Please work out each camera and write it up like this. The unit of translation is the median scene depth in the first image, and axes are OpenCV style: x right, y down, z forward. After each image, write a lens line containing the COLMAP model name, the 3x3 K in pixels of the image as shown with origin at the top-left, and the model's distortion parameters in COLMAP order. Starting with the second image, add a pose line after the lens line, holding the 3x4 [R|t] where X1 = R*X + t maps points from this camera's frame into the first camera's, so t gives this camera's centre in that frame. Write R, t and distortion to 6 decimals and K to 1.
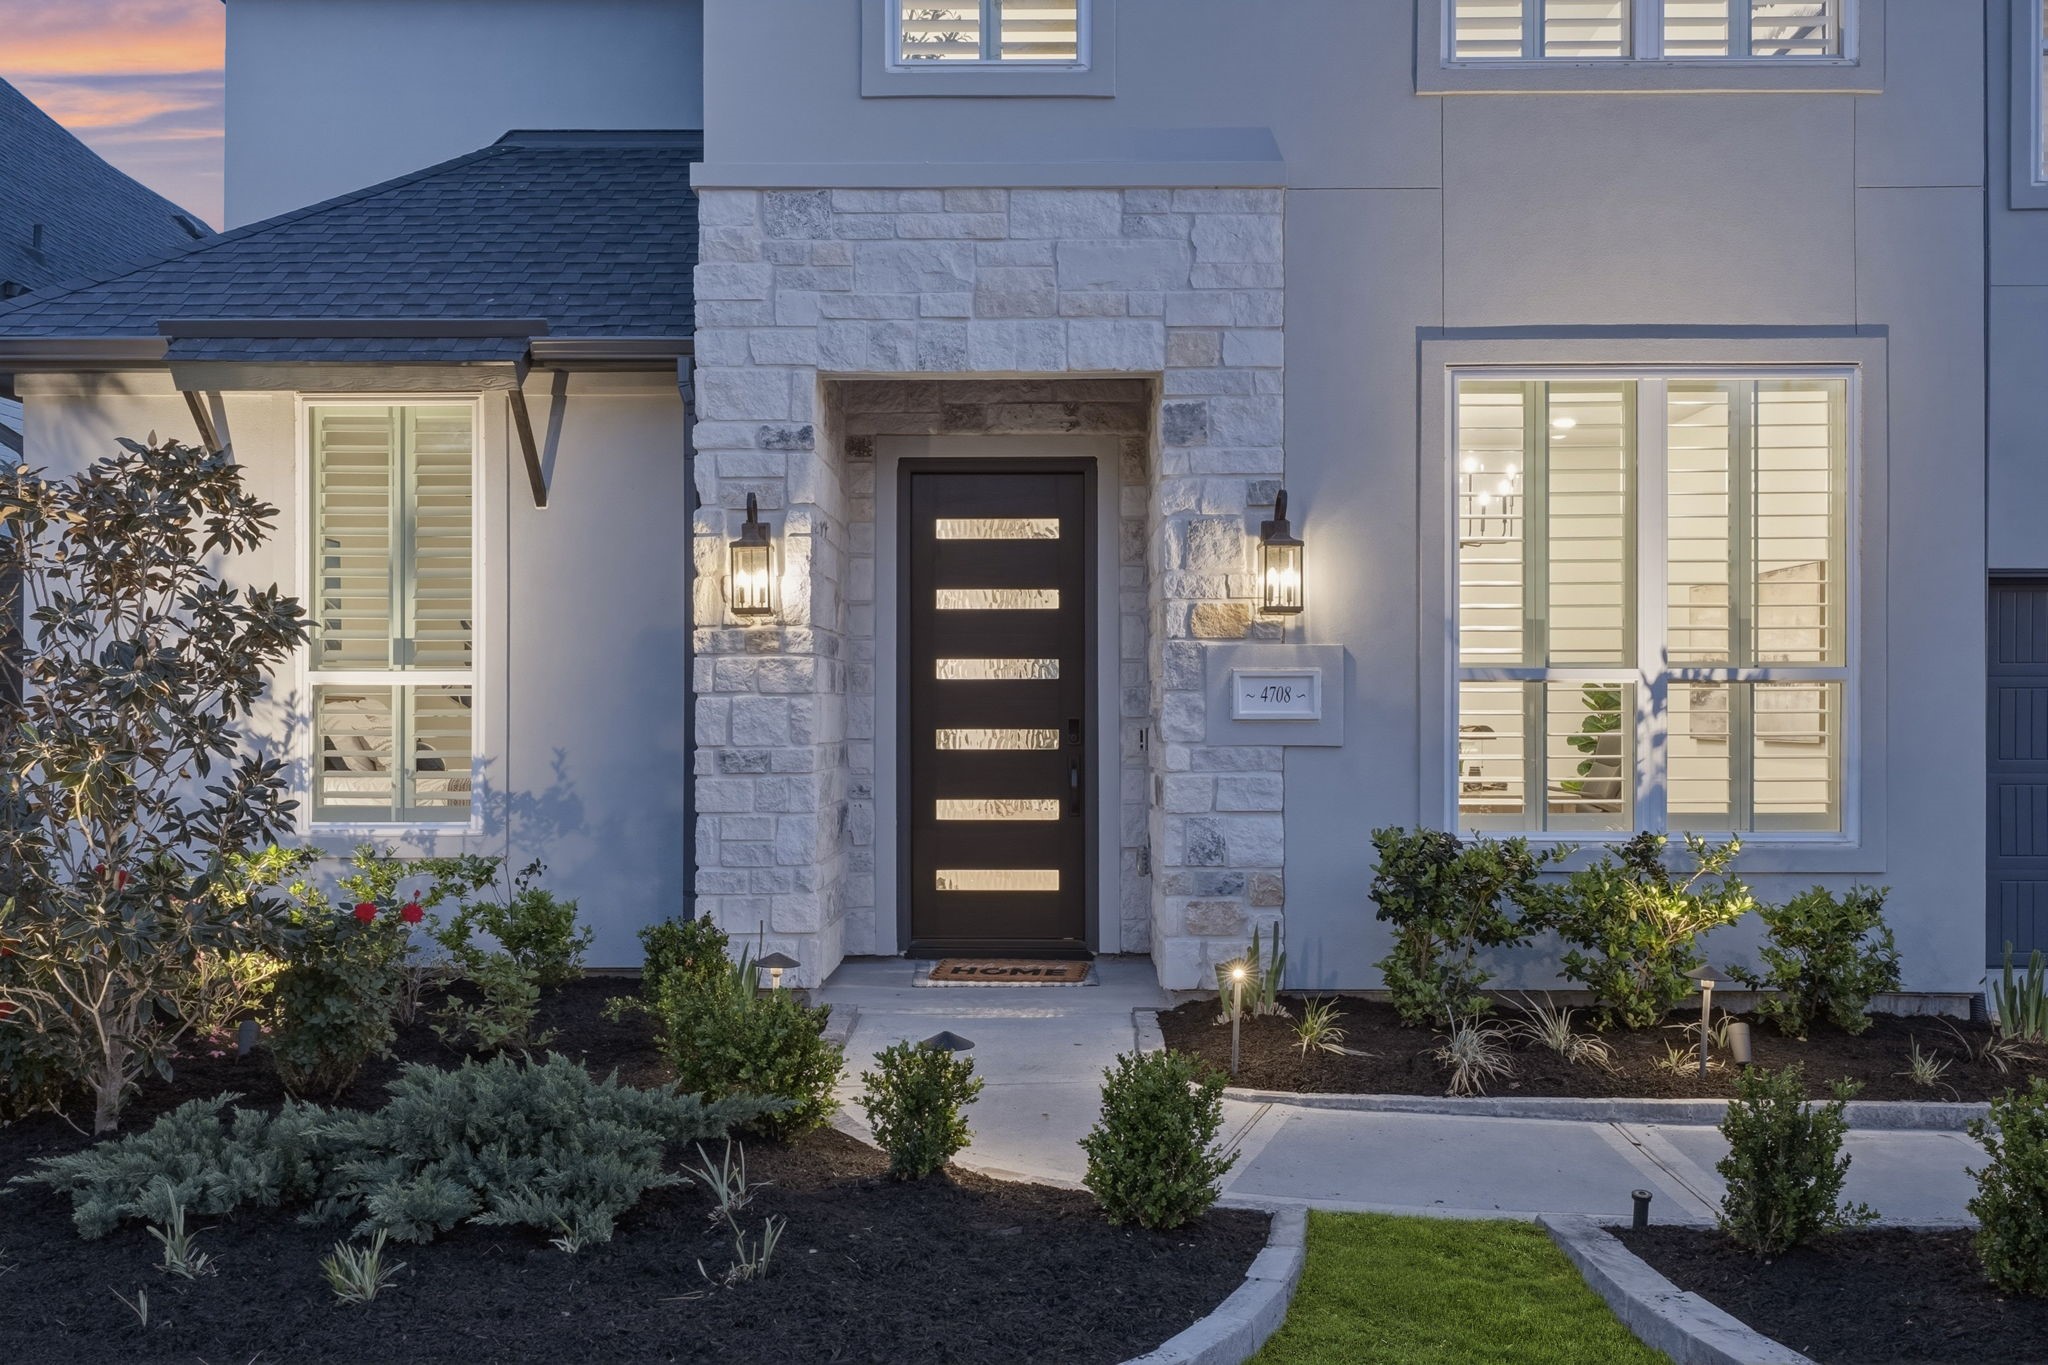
lens RADIAL K [[1868.5, 0, 1024.0], [0, 1868.5, 682.5], [0, 0, 1]] dist [0.029540, 0.007782]
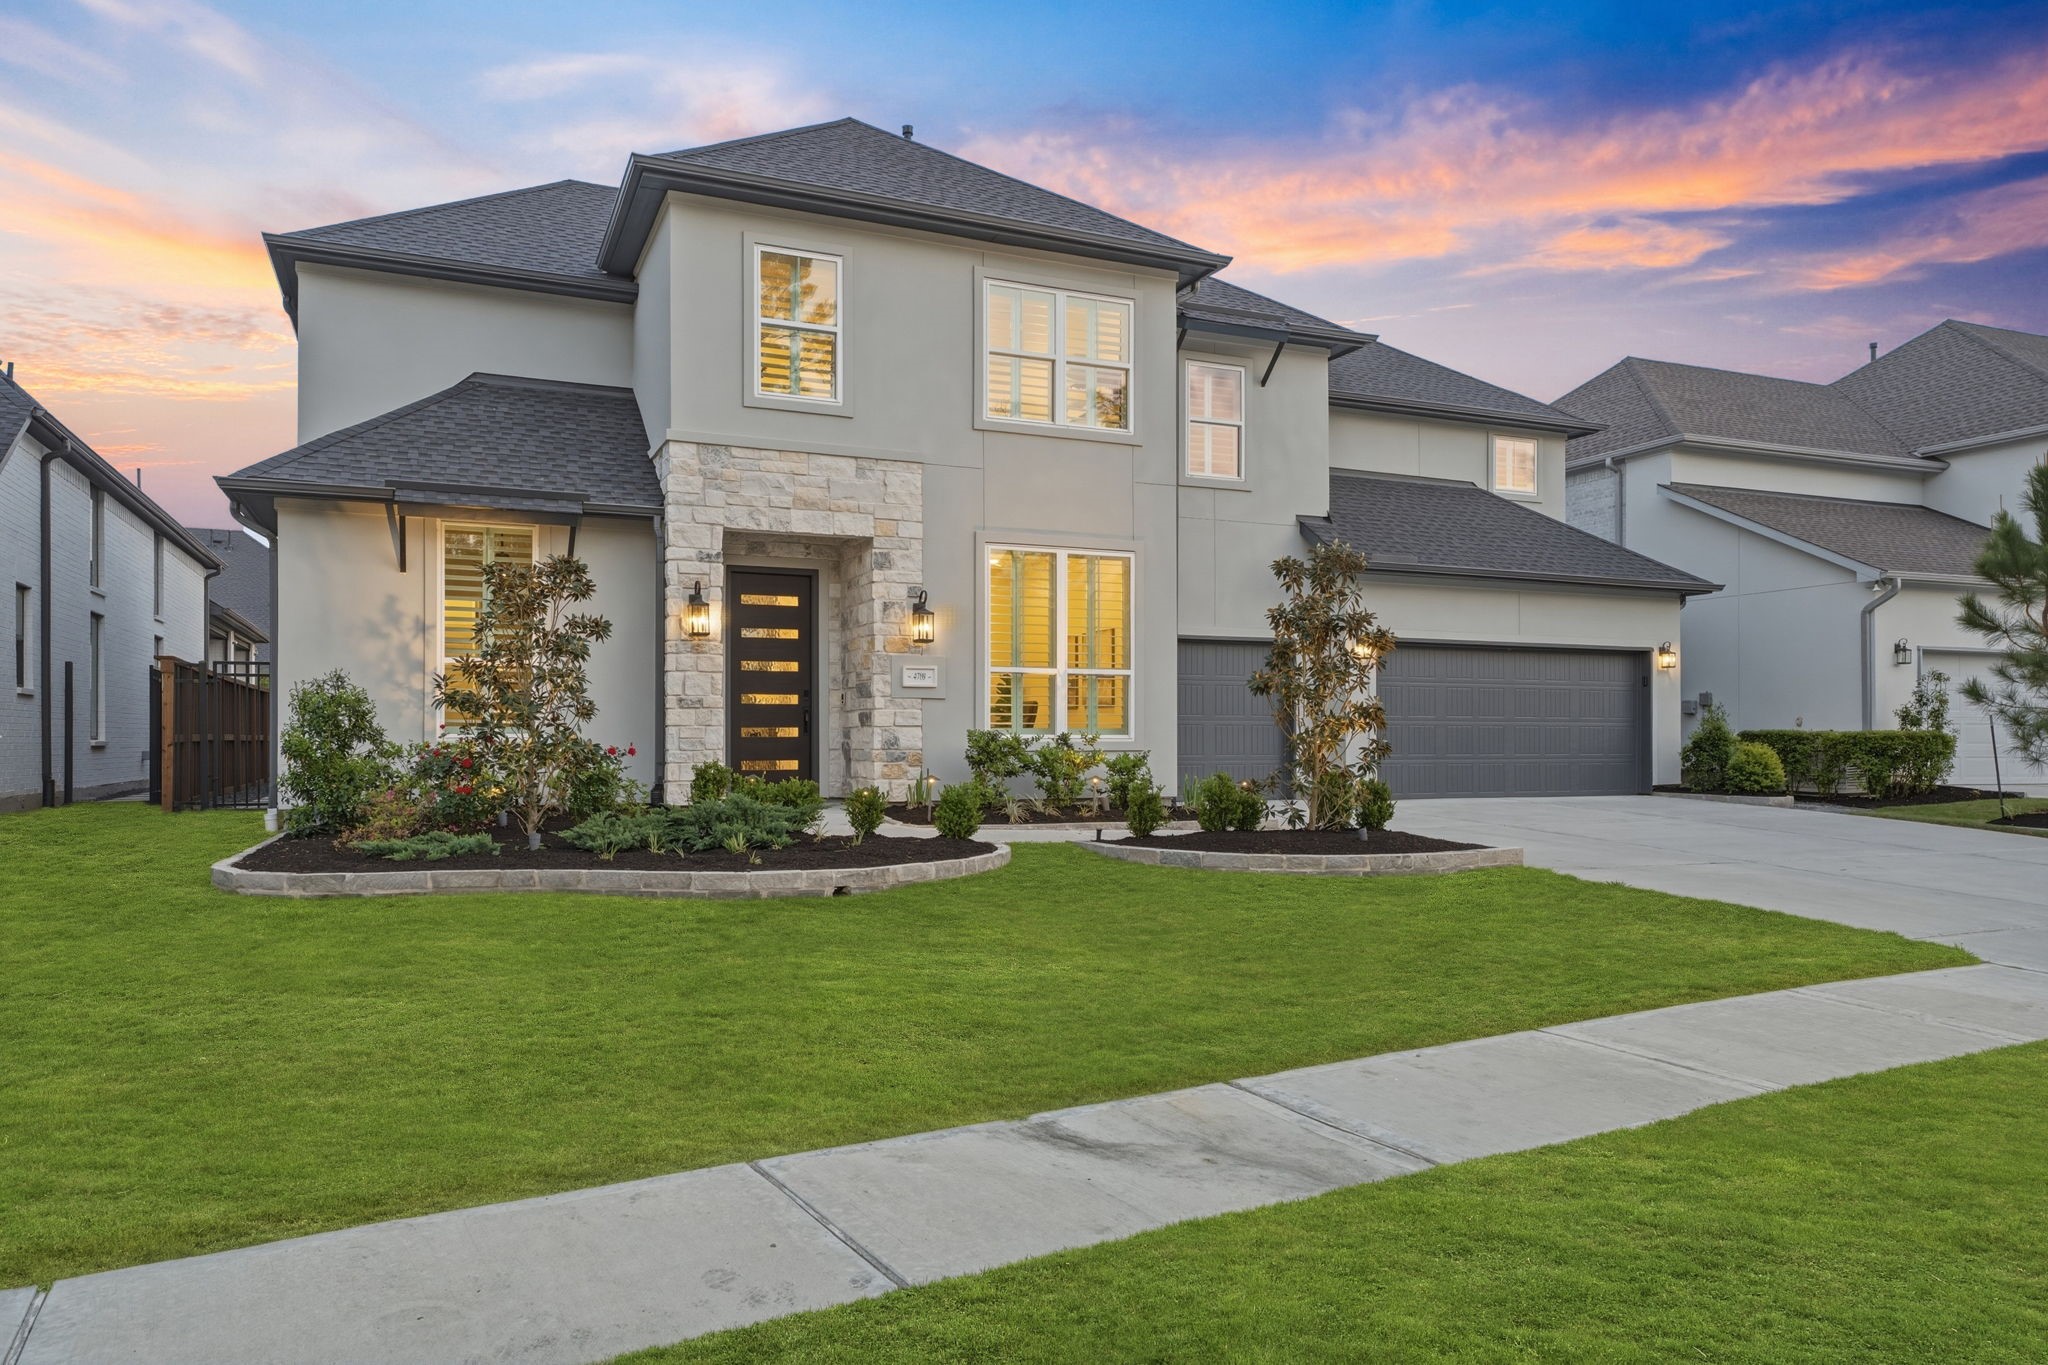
lens RADIAL K [[1275.0, 0, 1024.0], [0, 1275.0, 682.5], [0, 0, 1]] dist [0.002465, 0.000841]
pose [[0.918997, 0.019533, 0.393781, -0.376101], [-0.011138, 0.999660, -0.023591, 0.050134], [-0.394107, 0.017294, 0.918902, -0.532251]]
